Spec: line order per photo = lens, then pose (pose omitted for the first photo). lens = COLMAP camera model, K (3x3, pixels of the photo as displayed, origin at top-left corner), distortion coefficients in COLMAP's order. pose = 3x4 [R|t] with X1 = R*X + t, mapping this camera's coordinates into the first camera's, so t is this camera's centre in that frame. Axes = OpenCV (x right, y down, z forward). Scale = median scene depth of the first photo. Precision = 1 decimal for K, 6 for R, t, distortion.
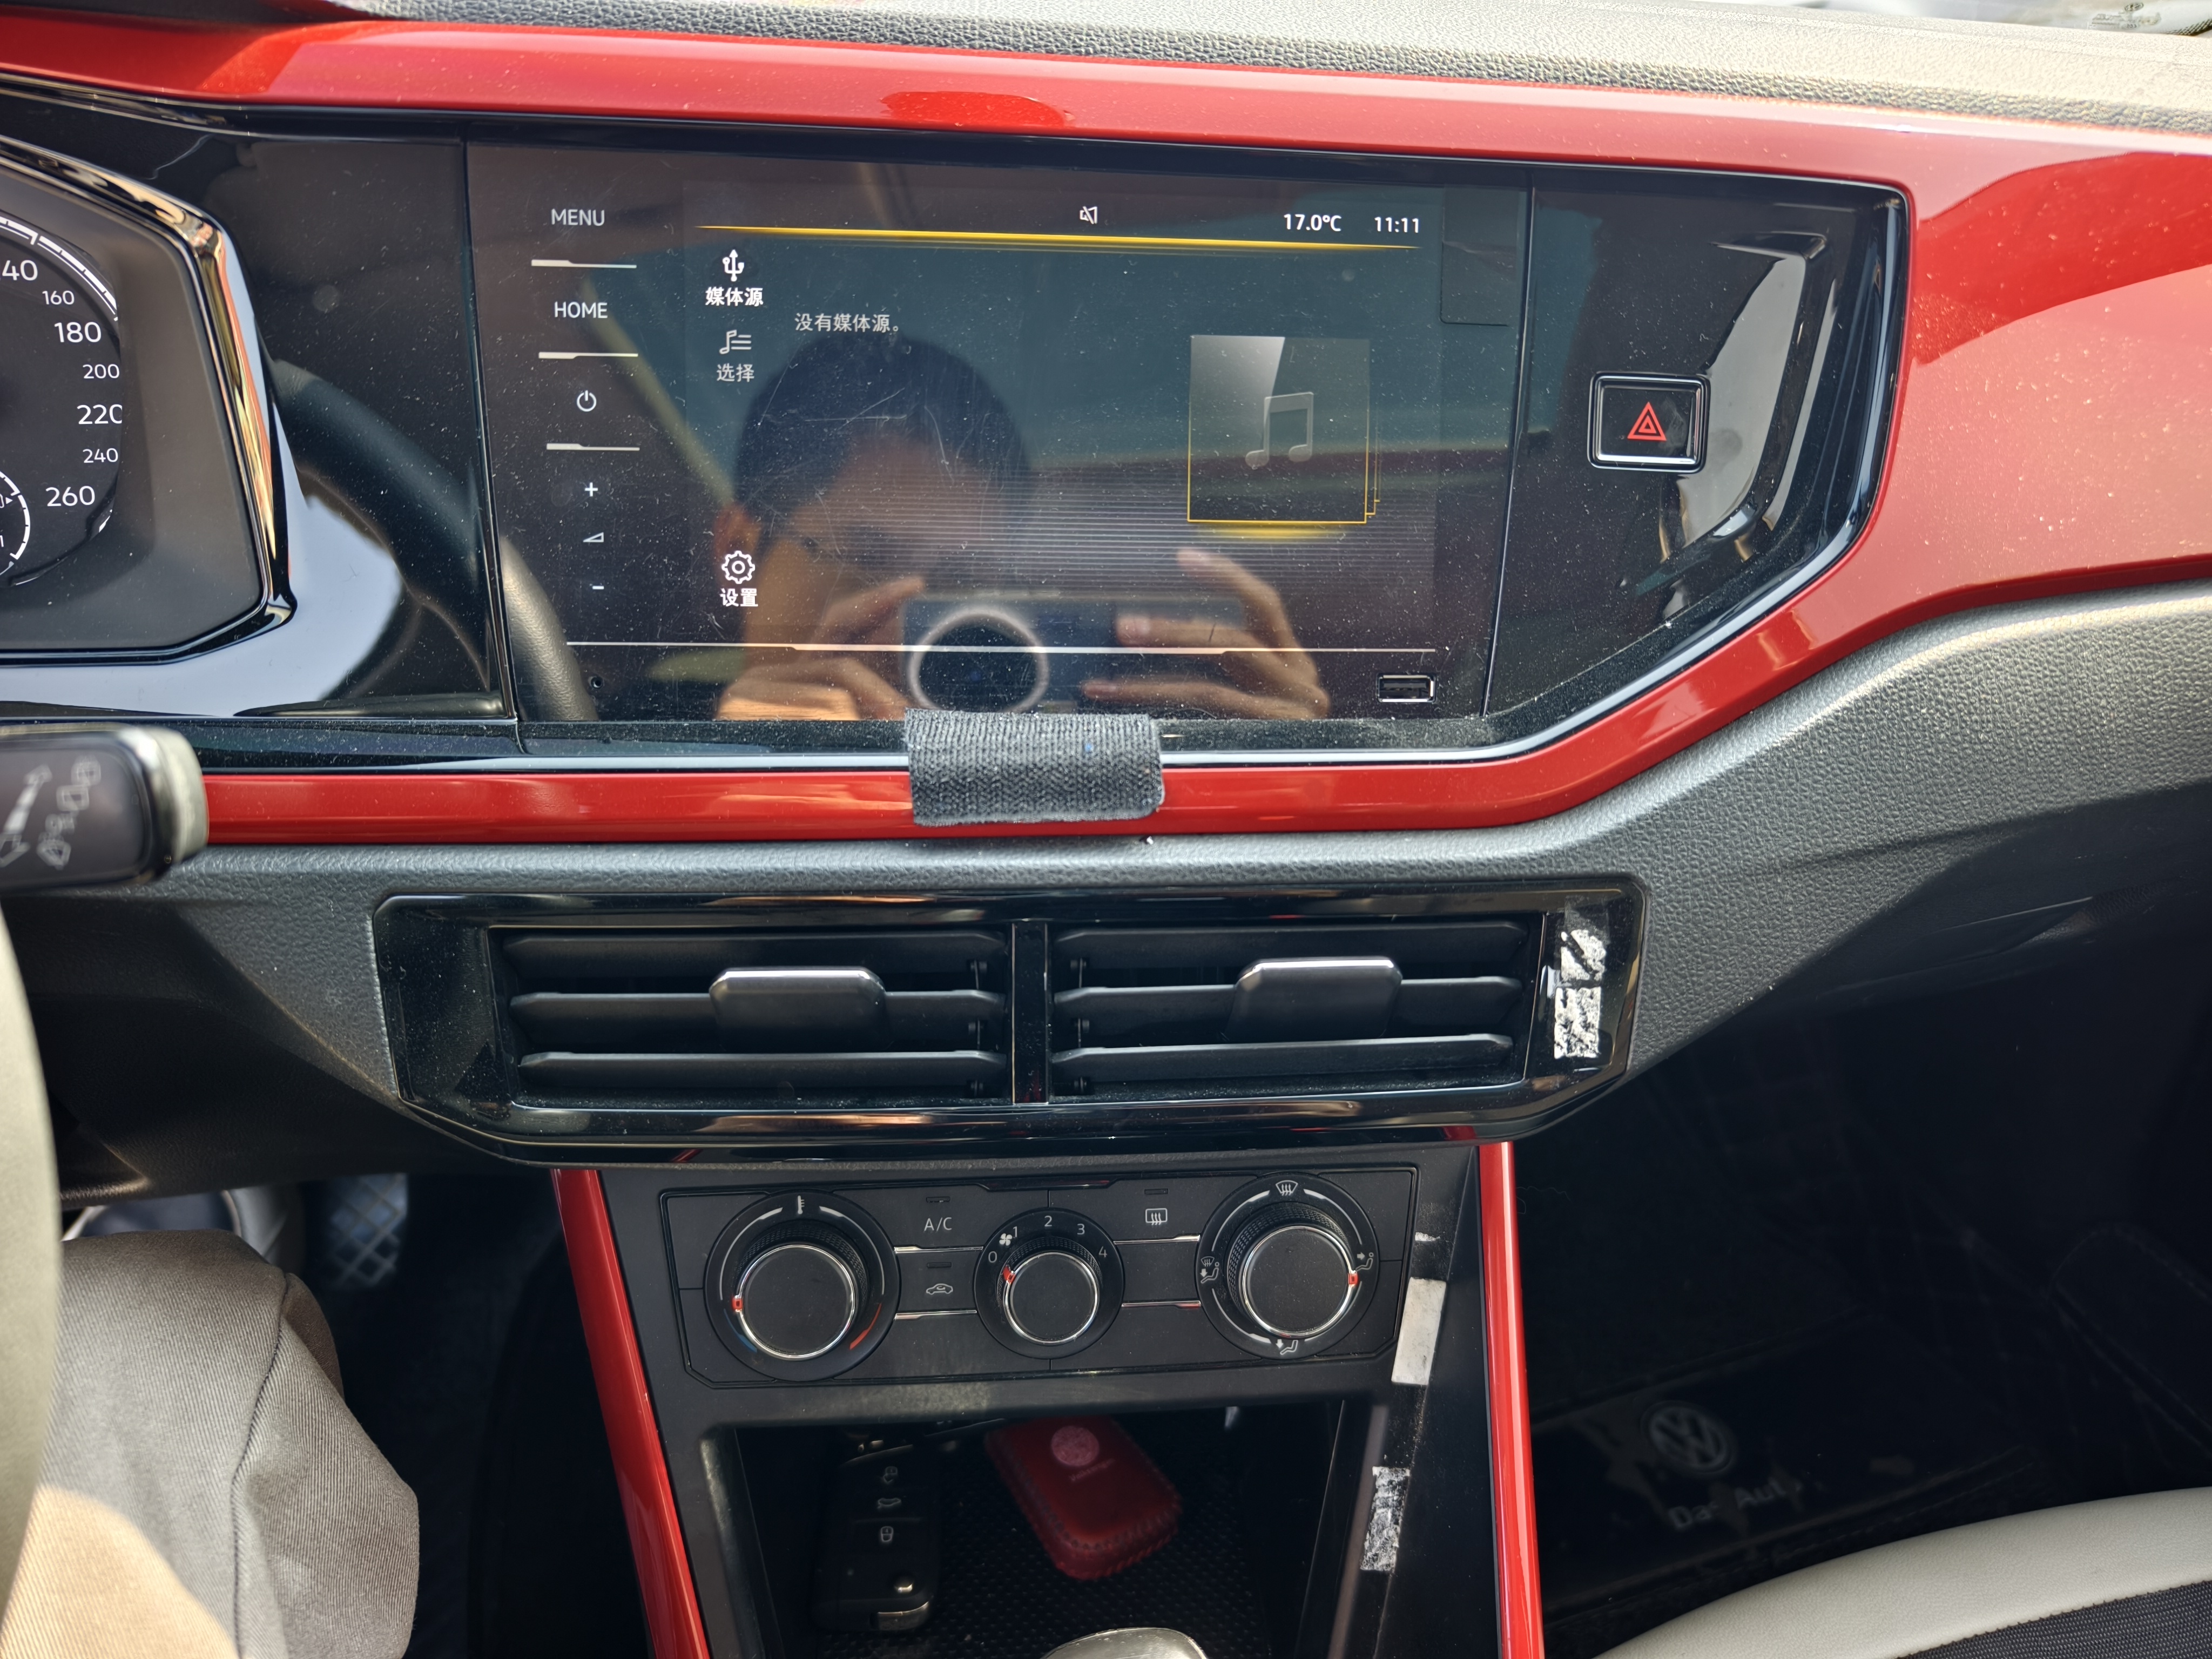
lens RADIAL K [[1561.5, 0, 1156.2], [0, 1561.5, 819.7], [0, 0, 1]] dist [-0.033051, 0.006039]
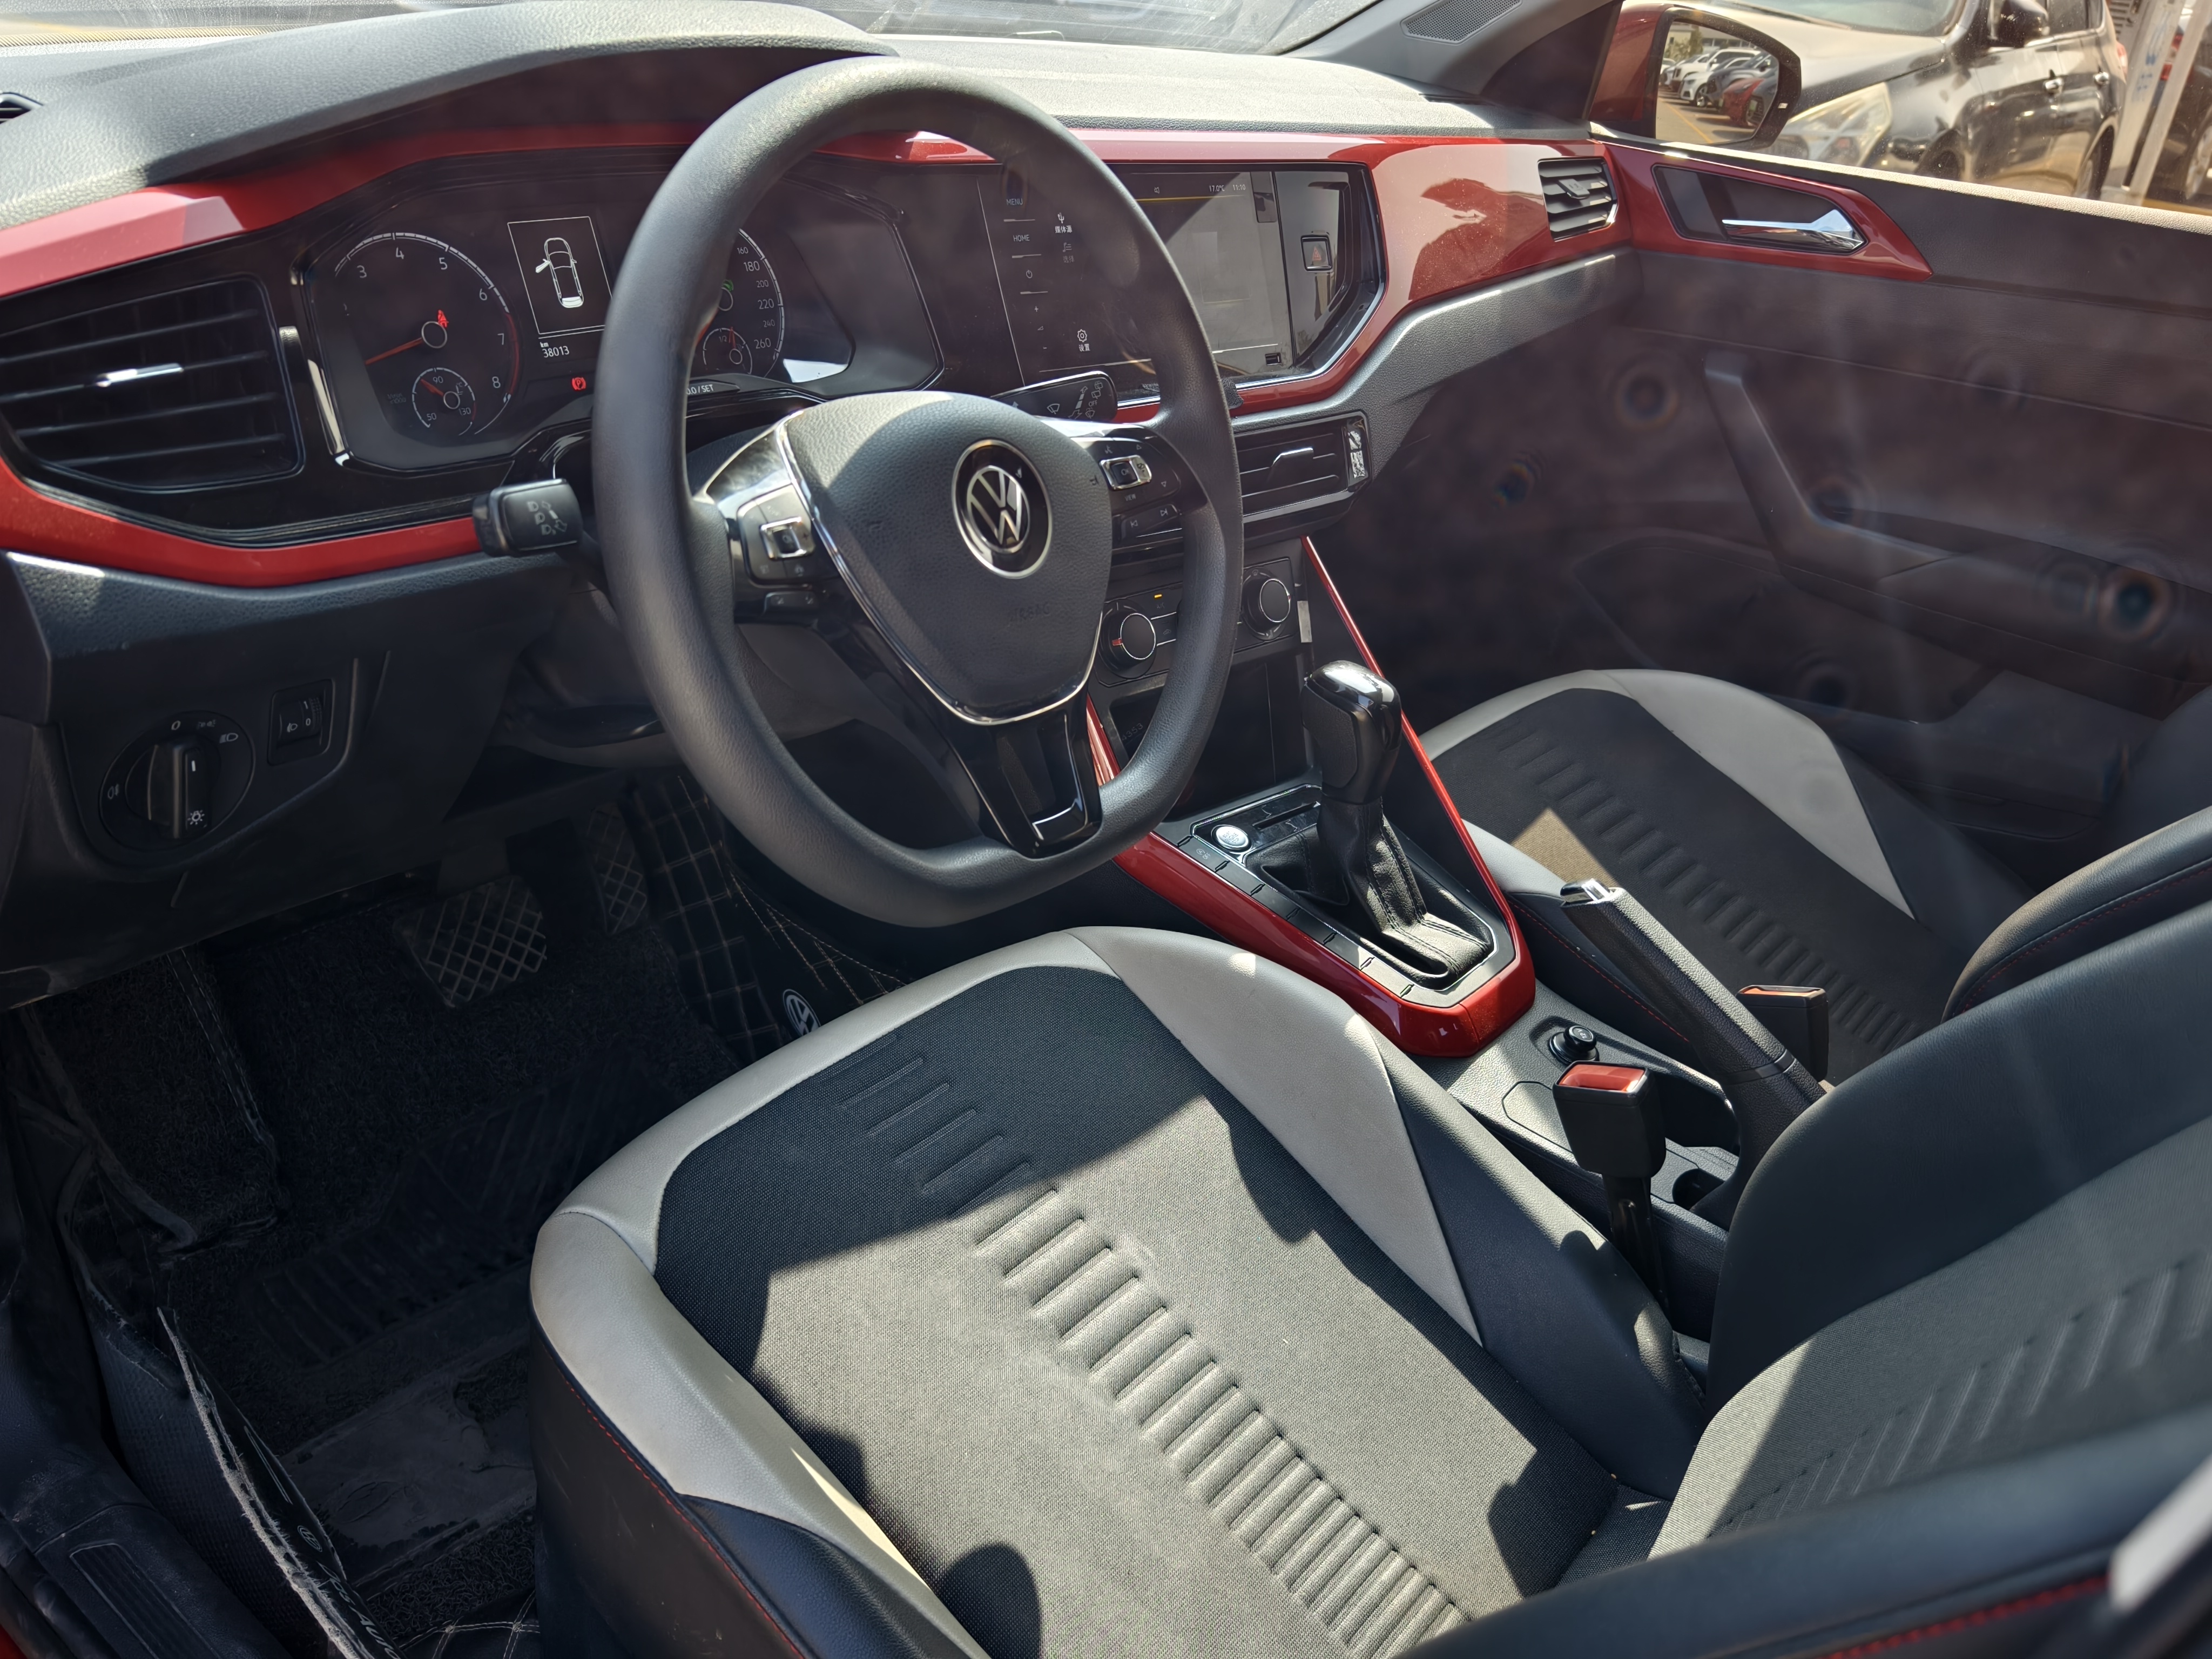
lens RADIAL K [[1829.6, 0, 1127.4], [0, 1829.6, 881.9], [0, 0, 1]] dist [-0.029994, 0.009200]
pose [[0.785076, -0.267016, 0.558890, -1.999284], [0.244010, 0.962669, 0.117162, 0.347604], [-0.569311, 0.044394, 0.820923, -1.379993]]
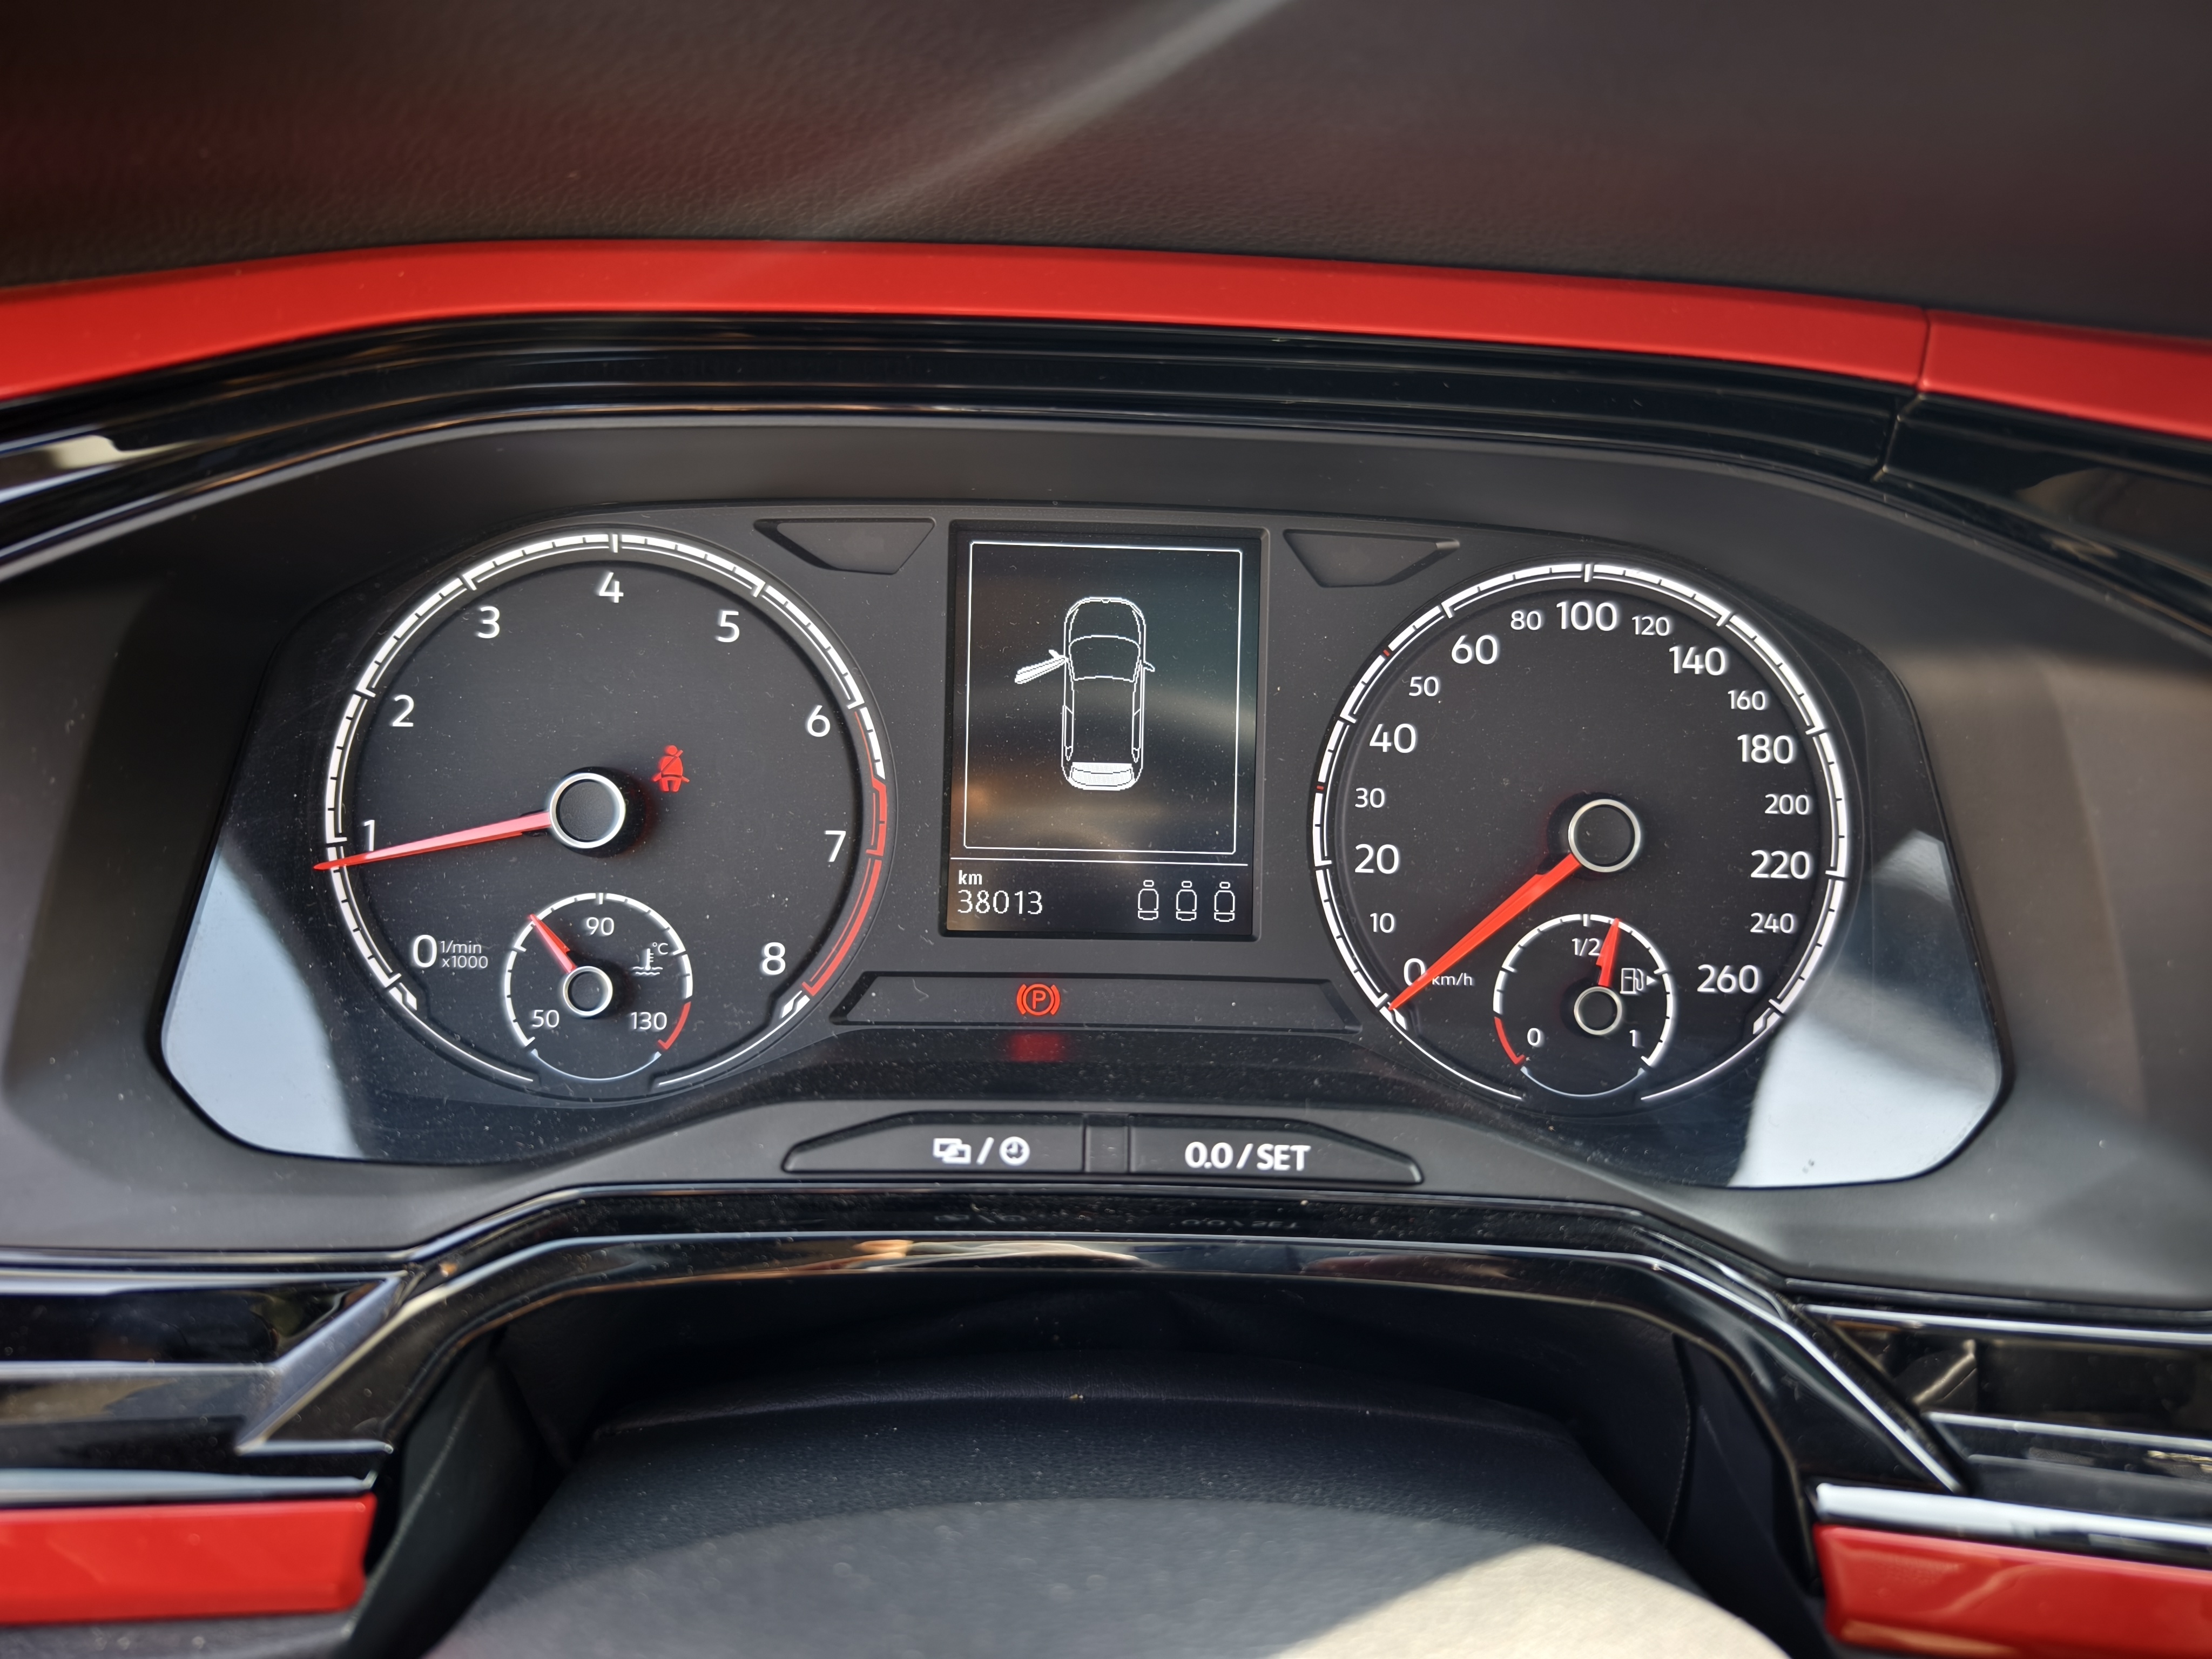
lens RADIAL K [[1561.5, 0, 1115.1], [0, 1561.5, 744.4], [0, 0, 1]] dist [-0.033051, 0.006039]
pose [[0.979121, 0.065818, -0.192325, -0.885766], [-0.094923, 0.984680, -0.146270, -0.193929], [0.179752, 0.161472, 0.970369, 0.266312]]
